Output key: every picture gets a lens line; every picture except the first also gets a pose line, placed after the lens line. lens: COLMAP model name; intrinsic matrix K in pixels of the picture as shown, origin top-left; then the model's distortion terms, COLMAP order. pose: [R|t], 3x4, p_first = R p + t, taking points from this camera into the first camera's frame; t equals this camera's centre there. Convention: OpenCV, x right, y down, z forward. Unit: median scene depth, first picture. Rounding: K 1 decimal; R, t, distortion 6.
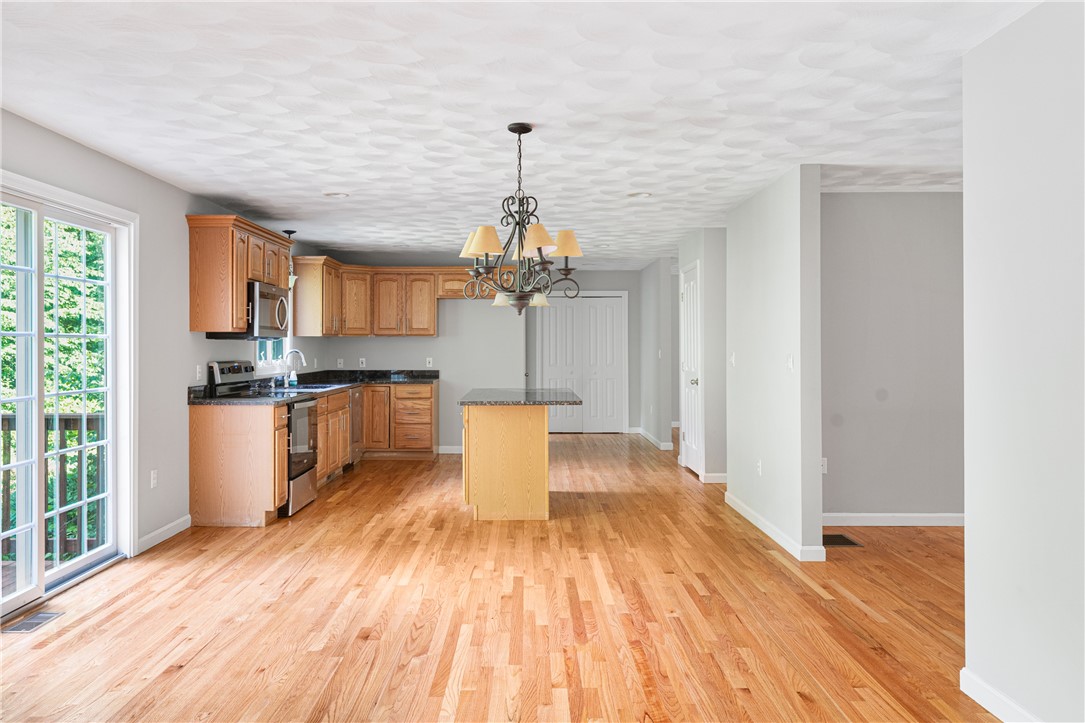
lens RADIAL K [[810.8, 0, 543.3], [0, 810.8, 351.5], [0, 0, 1]] dist [0.003728, -0.002406]
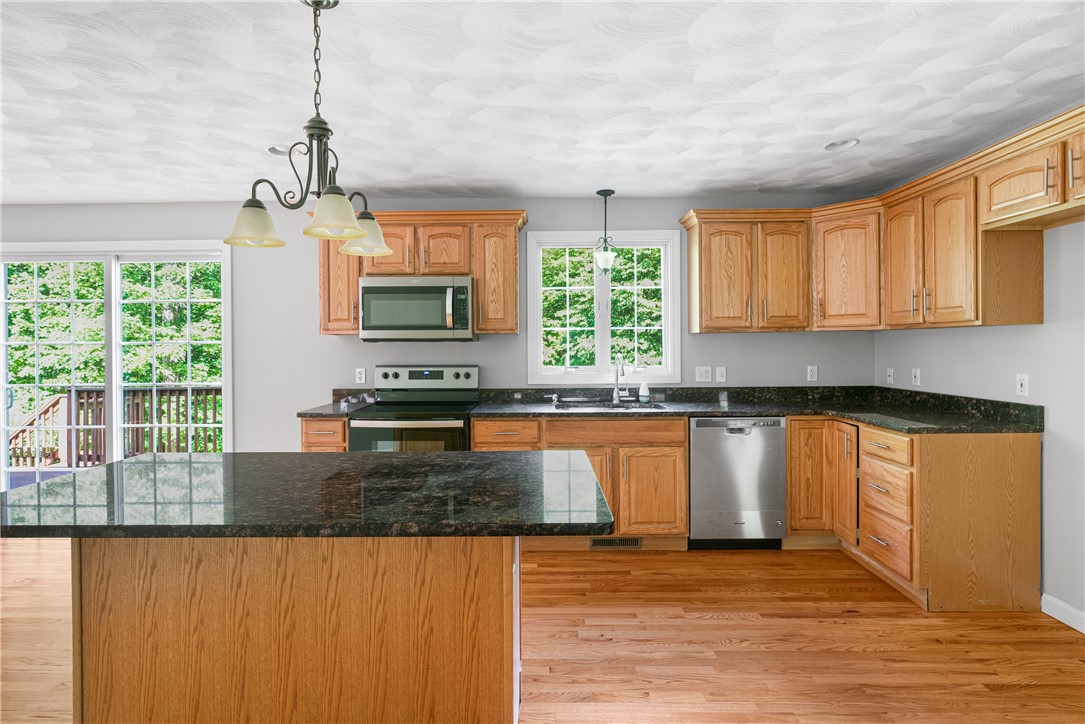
lens RADIAL K [[562.6, 0, 543.2], [0, 562.6, 354.1], [0, 0, 1]] dist [-0.003813, 0.000790]
pose [[-0.037363, 0.016524, -0.999165, 0.315721], [-0.001460, 0.999861, 0.016590, -0.014729], [0.999301, 0.002078, -0.037334, 1.495737]]
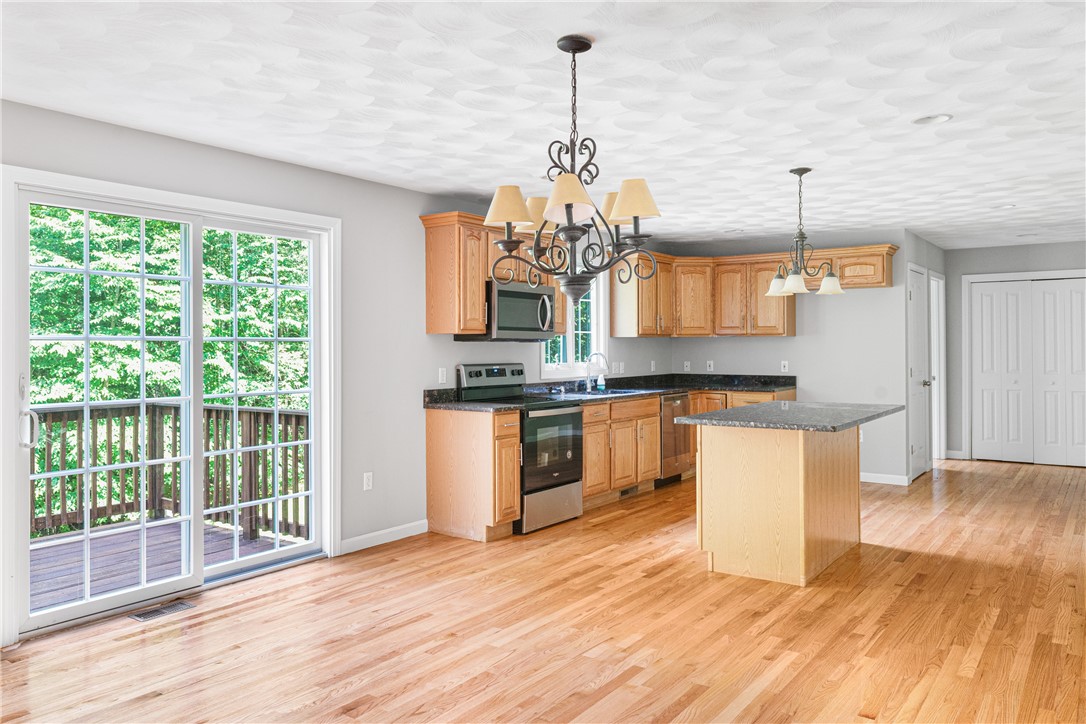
lens RADIAL K [[811.5, 0, 540.7], [0, 811.5, 346.4], [0, 0, 1]] dist [0.003728, -0.002406]
pose [[0.807750, -0.001694, -0.589523, 0.299567], [-0.002020, 0.999982, -0.005641, -0.004476], [0.589522, 0.005747, 0.807732, 0.330157]]
